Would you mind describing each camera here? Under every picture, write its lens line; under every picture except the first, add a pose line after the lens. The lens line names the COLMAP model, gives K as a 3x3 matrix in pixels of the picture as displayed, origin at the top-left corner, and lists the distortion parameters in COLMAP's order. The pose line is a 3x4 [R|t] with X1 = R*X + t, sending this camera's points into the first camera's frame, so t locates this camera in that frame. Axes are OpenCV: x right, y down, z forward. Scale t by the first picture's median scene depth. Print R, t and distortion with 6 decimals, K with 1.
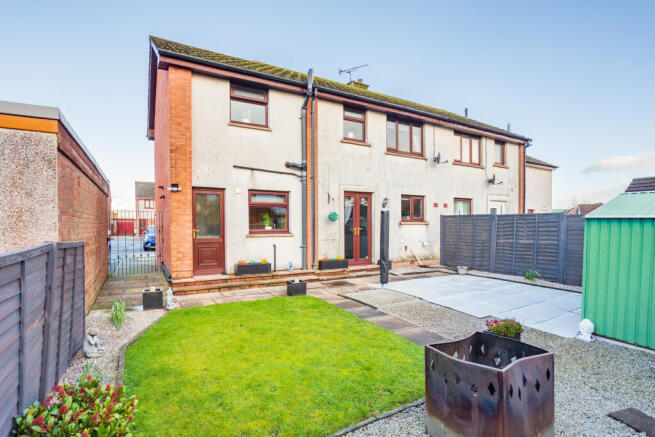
lens RADIAL K [[316.2, 0, 328.4], [0, 316.2, 223.2], [0, 0, 1]] dist [-0.023024, 0.006321]
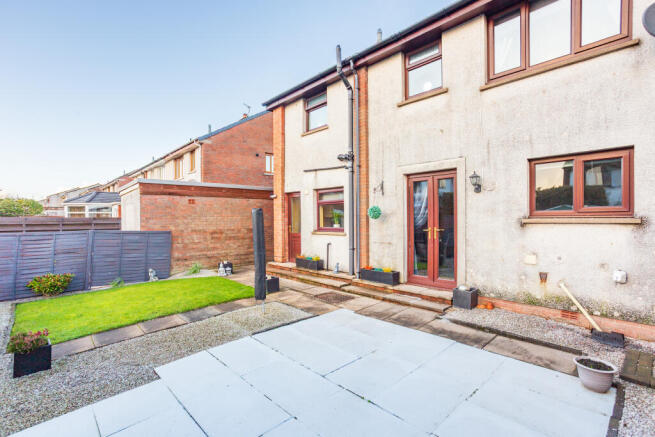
lens RADIAL K [[316.2, 0, 333.9], [0, 316.2, 215.6], [0, 0, 1]] dist [-0.023024, 0.006321]
pose [[0.224975, -0.006051, -0.974346, 0.762081], [0.014128, 0.999896, -0.002947, -0.013381], [0.974262, -0.013102, 0.225037, 0.762525]]
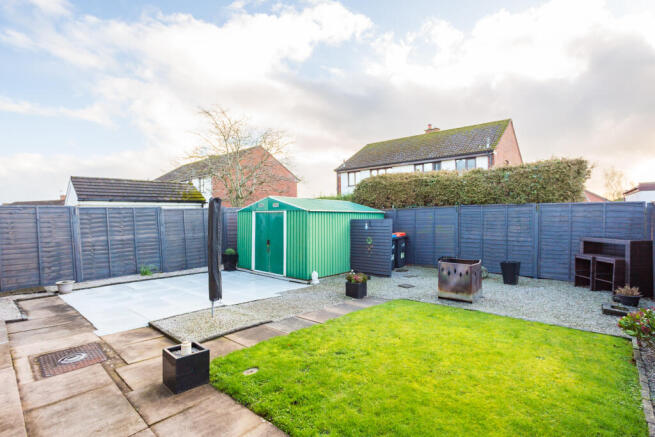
lens RADIAL K [[316.2, 0, 324.8], [0, 316.2, 217.5], [0, 0, 1]] dist [-0.023024, 0.006321]
pose [[-0.276842, -0.000762, 0.960915, -0.441286], [0.009255, 0.999951, 0.003459, 0.002767], [-0.960871, 0.009851, -0.276822, 0.729345]]
